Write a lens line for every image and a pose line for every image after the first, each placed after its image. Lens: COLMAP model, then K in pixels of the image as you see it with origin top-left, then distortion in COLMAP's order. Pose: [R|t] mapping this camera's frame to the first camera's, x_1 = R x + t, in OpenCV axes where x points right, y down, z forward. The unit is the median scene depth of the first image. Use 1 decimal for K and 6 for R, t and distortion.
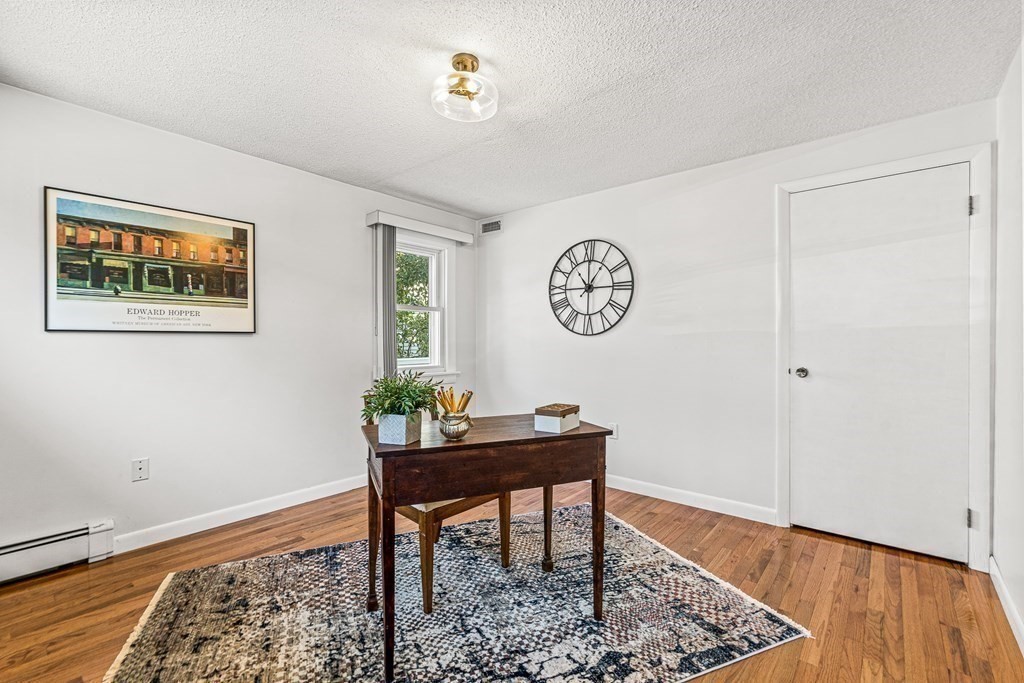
lens RADIAL K [[455.0, 0, 508.5], [0, 455.0, 343.9], [0, 0, 1]] dist [-0.003417, -0.000055]
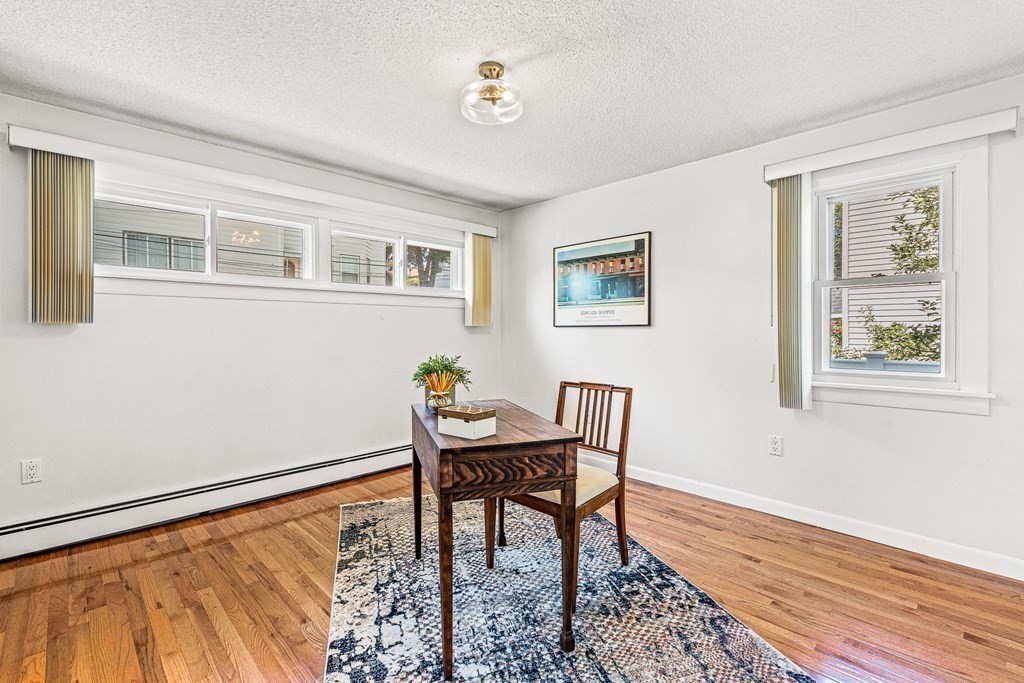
lens RADIAL K [[455.0, 0, 514.0], [0, 455.0, 333.3], [0, 0, 1]] dist [-0.003417, -0.000055]
pose [[-0.089663, 0.005098, -0.995959, 0.732350], [-0.005853, 0.999967, 0.005645, -0.009360], [0.995955, 0.006335, -0.089631, 0.877180]]
